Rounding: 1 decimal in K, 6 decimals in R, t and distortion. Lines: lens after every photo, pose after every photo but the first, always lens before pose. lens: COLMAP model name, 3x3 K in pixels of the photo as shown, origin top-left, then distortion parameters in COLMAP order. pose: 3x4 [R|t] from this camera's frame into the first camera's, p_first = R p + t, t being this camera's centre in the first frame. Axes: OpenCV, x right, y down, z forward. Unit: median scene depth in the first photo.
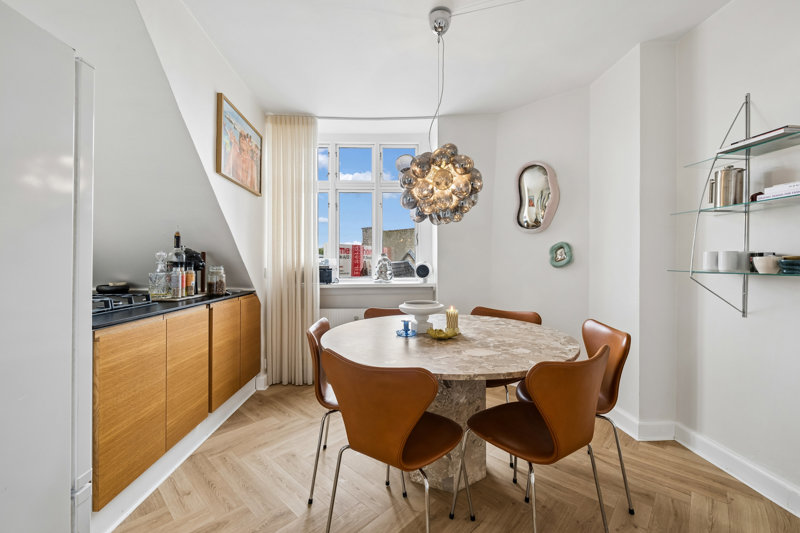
lens RADIAL K [[332.9, 0, 399.0], [0, 332.9, 262.3], [0, 0, 1]] dist [0.000425, -0.000834]
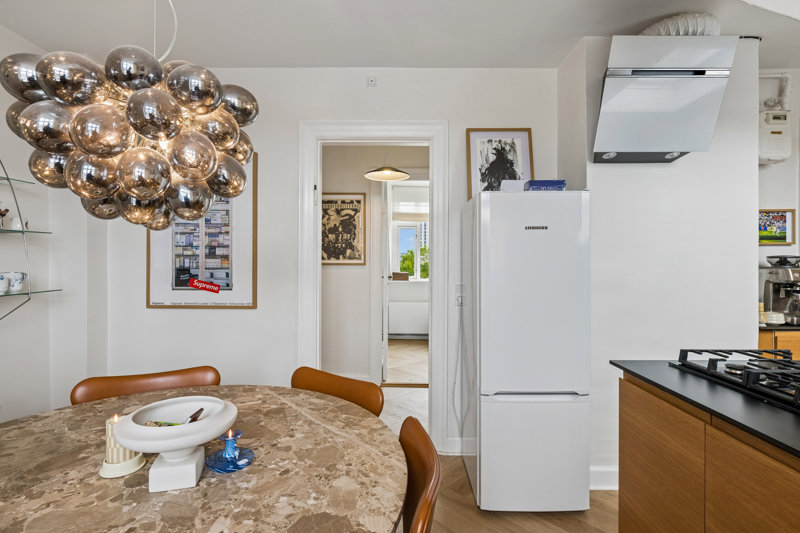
lens RADIAL K [[390.0, 0, 397.6], [0, 390.0, 264.9], [0, 0, 1]] dist [-0.005950, 0.000767]
pose [[-0.999027, -0.005732, 0.043735, -0.171411], [-0.005231, 0.999919, 0.011562, -0.051390], [-0.043798, 0.011322, -0.998976, 1.138653]]
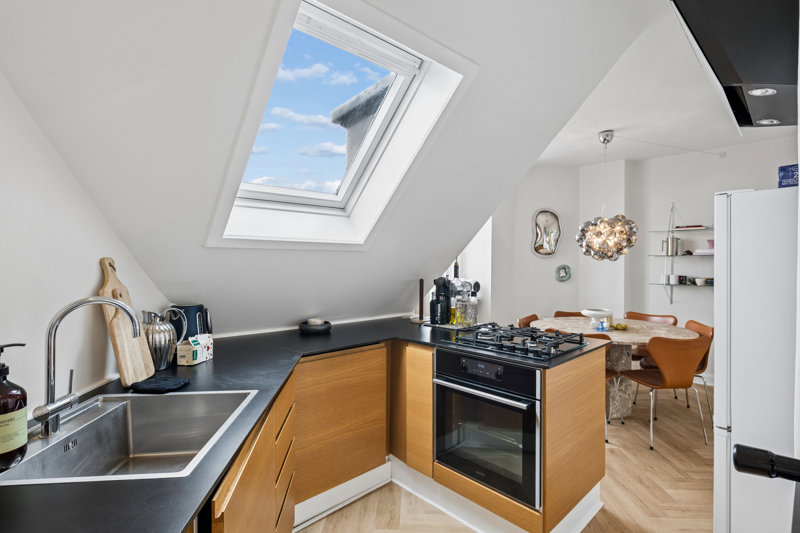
lens RADIAL K [[390.0, 0, 399.1], [0, 390.0, 270.6], [0, 0, 1]] dist [-0.005950, 0.000767]
pose [[0.754128, -0.015529, 0.656543, -1.471341], [0.003275, 0.999797, 0.019886, -0.084176], [-0.656719, -0.012846, 0.754026, 0.178964]]
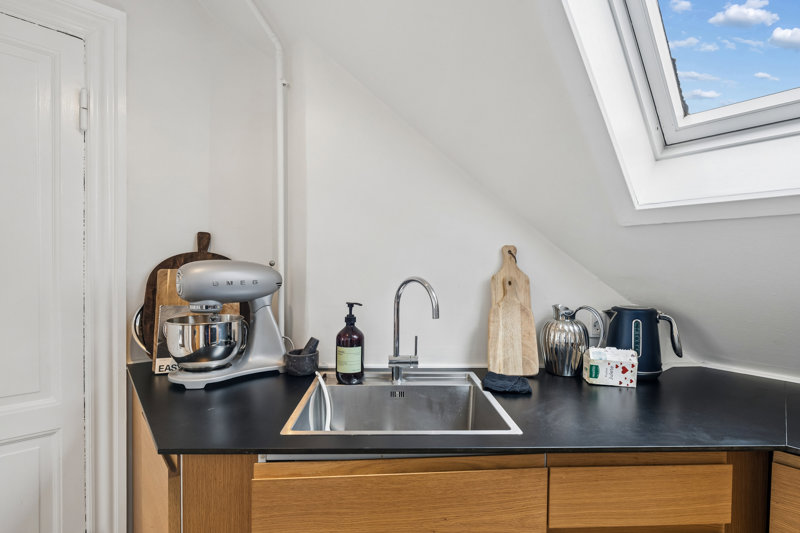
lens RADIAL K [[390.0, 0, 396.4], [0, 390.0, 269.4], [0, 0, 1]] dist [-0.005950, 0.000767]
pose [[0.606814, 0.012481, -0.794746, -1.040077], [-0.007969, 0.999922, 0.009618, -0.059976], [0.794804, 0.000497, 0.606867, 0.415550]]
